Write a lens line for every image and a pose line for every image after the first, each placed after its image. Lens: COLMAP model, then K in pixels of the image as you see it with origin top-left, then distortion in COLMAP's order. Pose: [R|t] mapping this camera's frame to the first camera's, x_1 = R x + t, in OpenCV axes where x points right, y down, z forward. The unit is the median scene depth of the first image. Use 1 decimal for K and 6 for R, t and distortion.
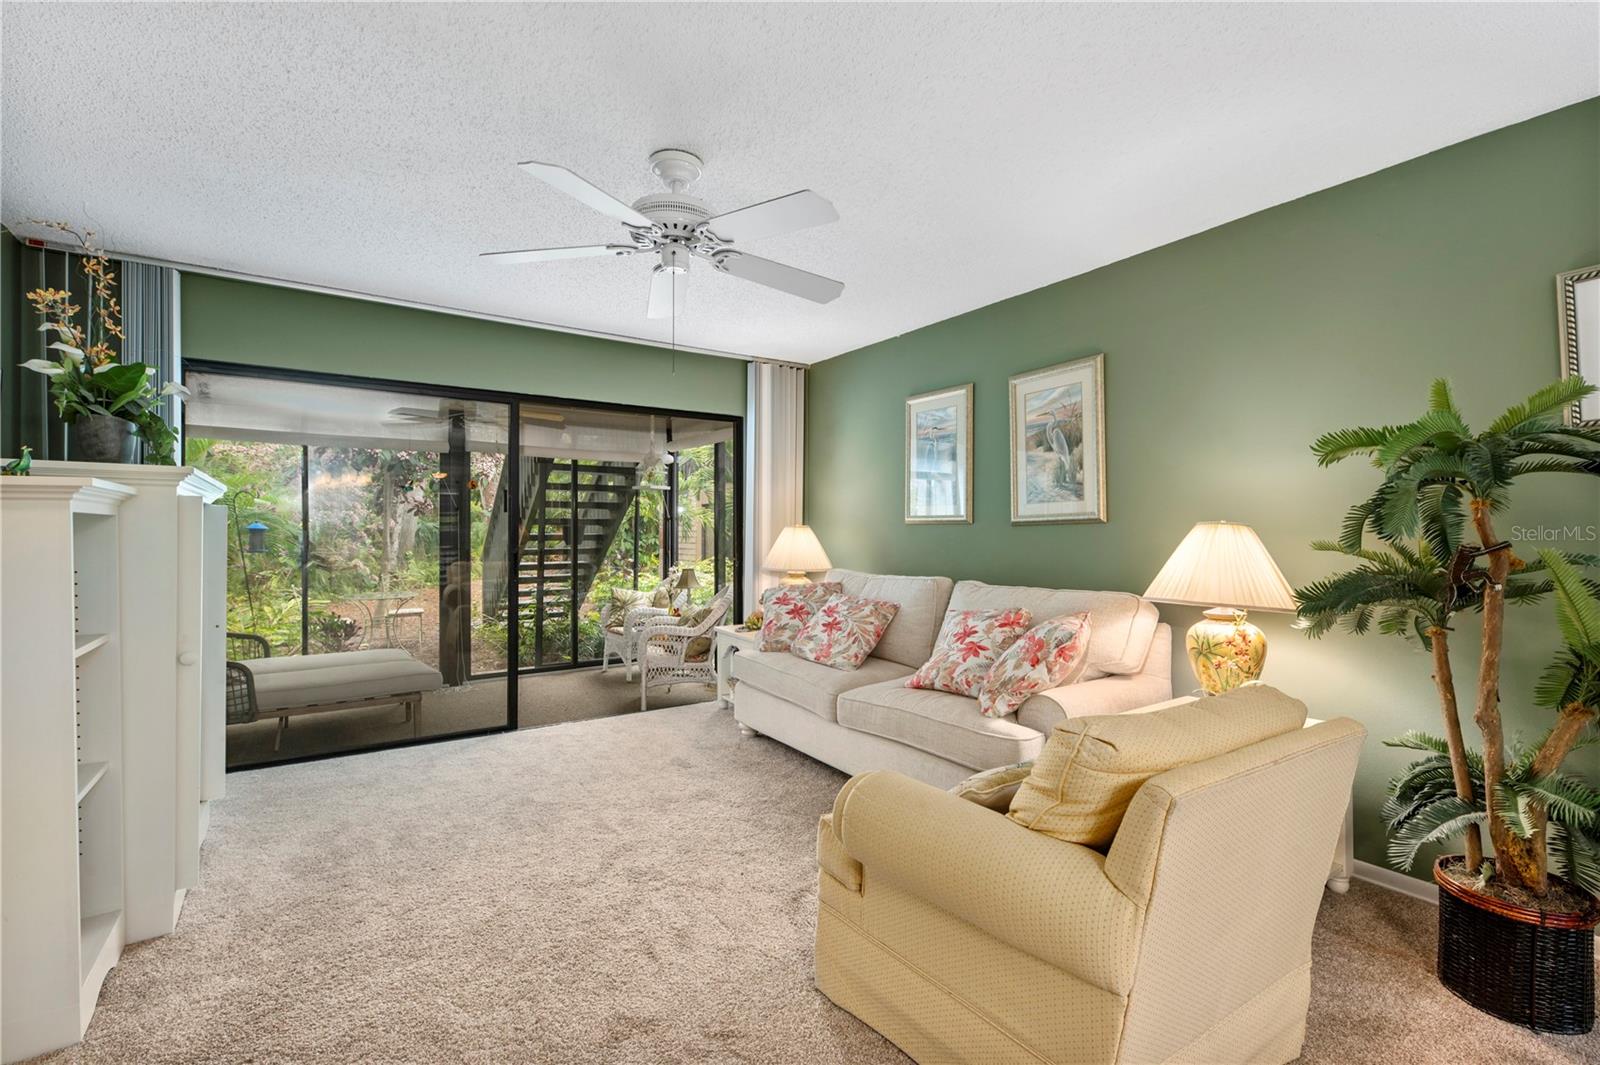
lens RADIAL K [[707.5, 0, 800.0], [0, 707.5, 532.5], [0, 0, 1]] dist [0.002539, 0.000147]
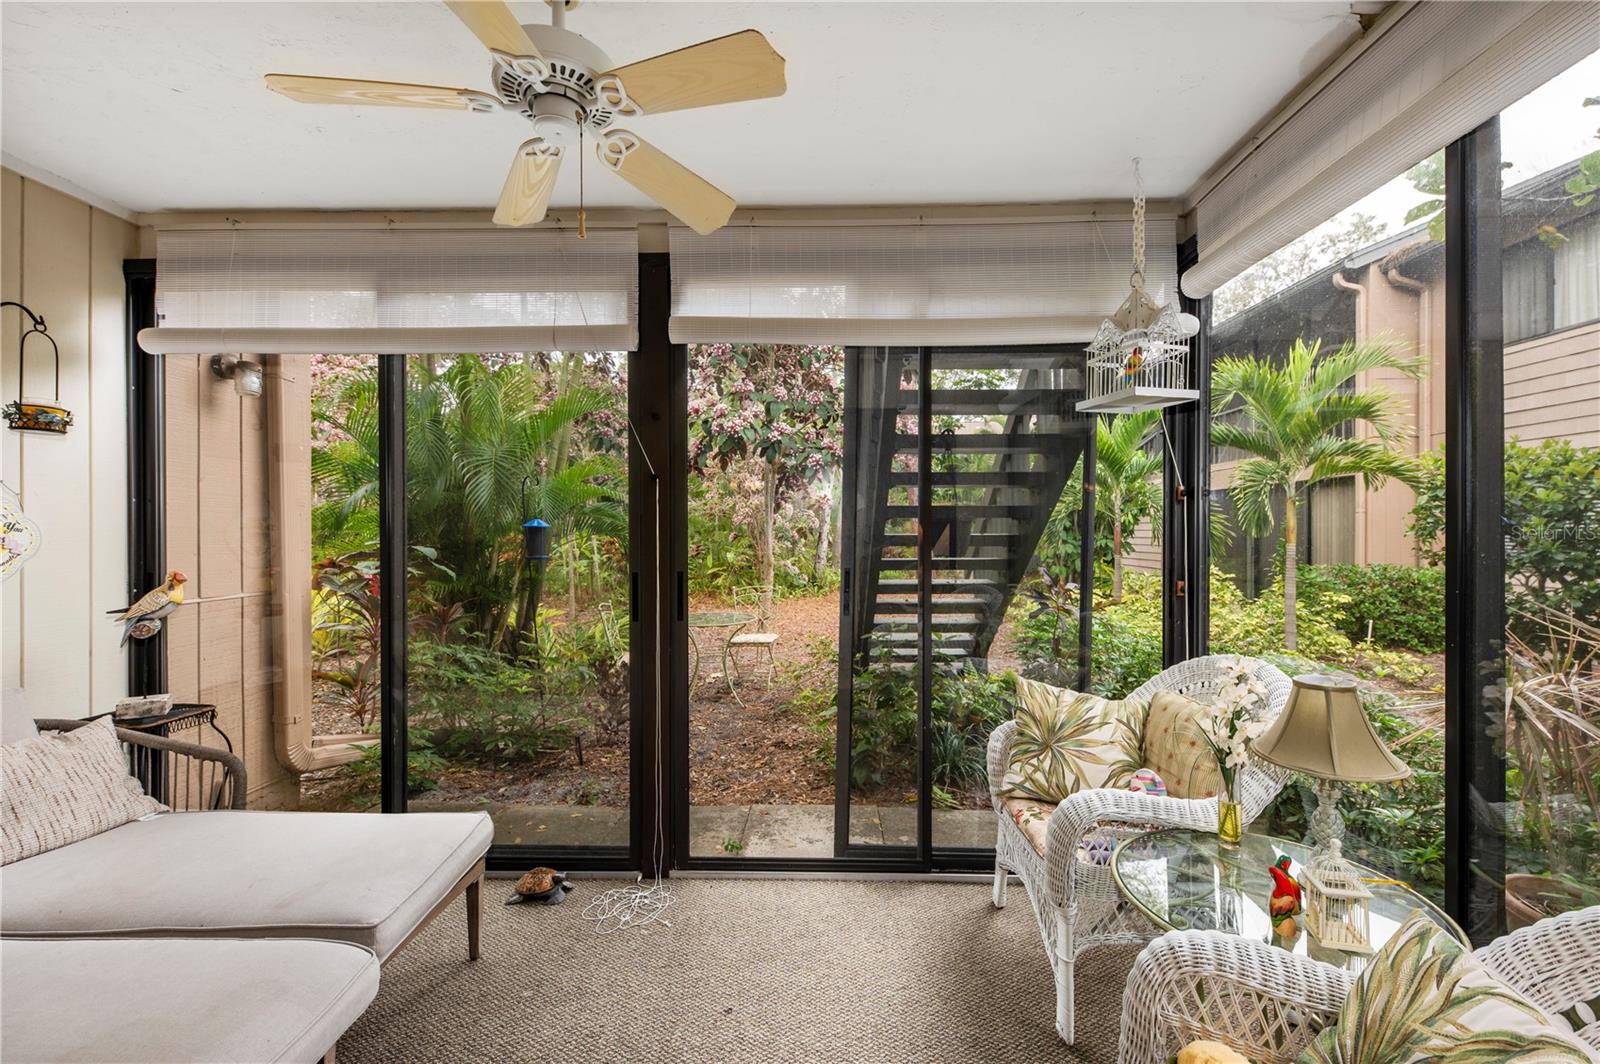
lens RADIAL K [[656.4, 0, 800.0], [0, 656.4, 532.0], [0, 0, 1]] dist [0.000164, 0.000032]
pose [[0.803102, -0.002018, -0.595838, -0.186080], [0.000571, 0.999996, -0.002617, 0.002119], [0.595841, 0.001762, 0.803100, 0.799062]]
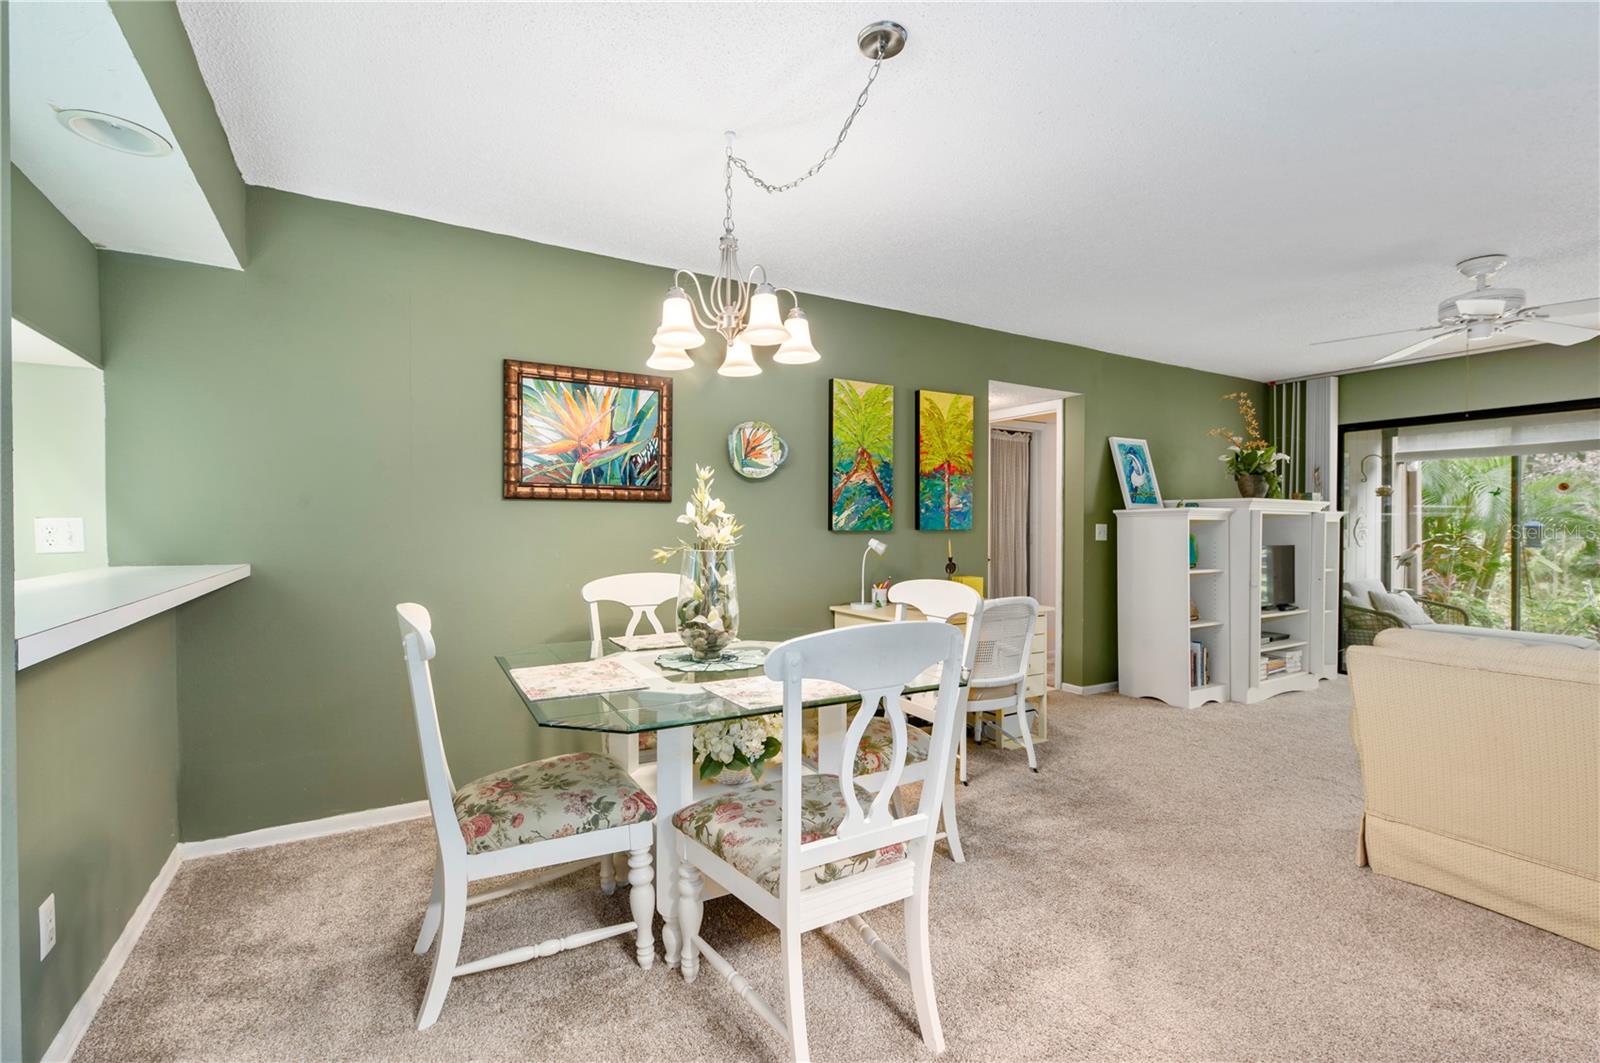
lens RADIAL K [[712.7, 0, 800.0], [0, 712.7, 531.5], [0, 0, 1]] dist [-0.000139, 0.000045]
pose [[-0.064354, 0.005283, -0.997913, 0.570316], [-0.007637, 0.999954, 0.005786, 0.005709], [0.997898, 0.007994, -0.064311, -0.113715]]
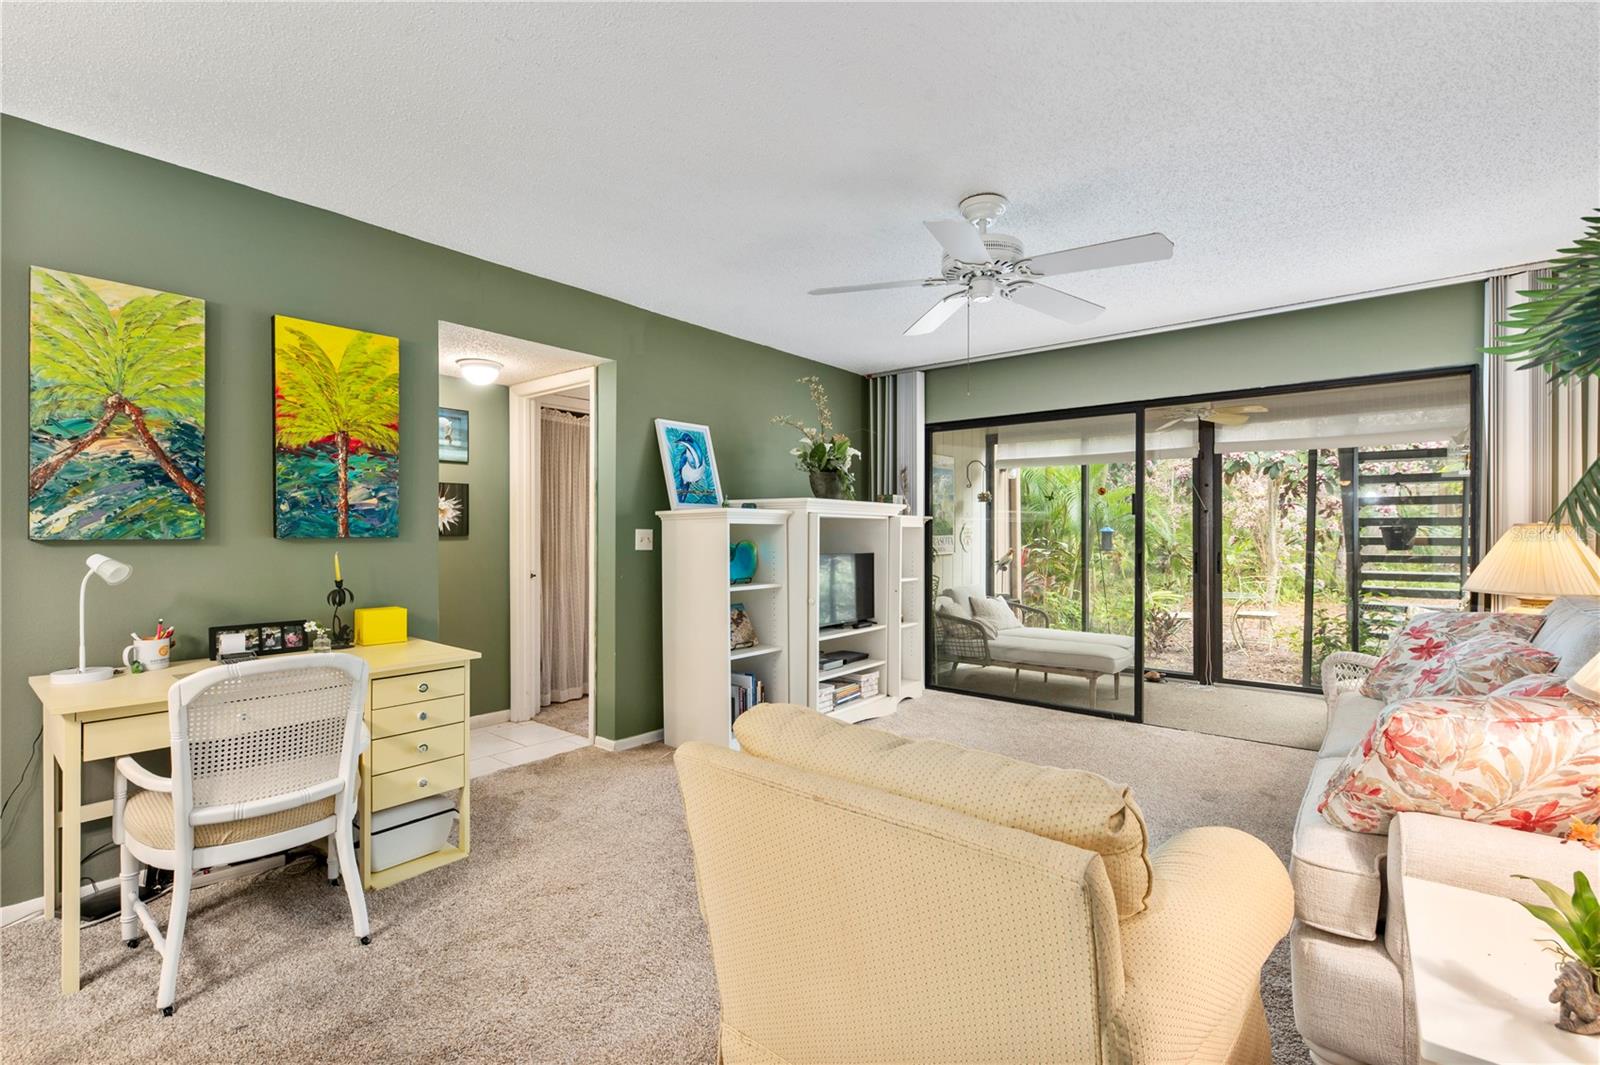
lens RADIAL K [[707.5, 0, 800.0], [0, 707.5, 532.5], [0, 0, 1]] dist [0.002539, 0.000147]
pose [[0.284731, -0.001780, -0.958606, 0.352610], [-0.005098, 0.999981, -0.003371, 0.003437], [0.958594, 0.005846, 0.284717, 0.170941]]
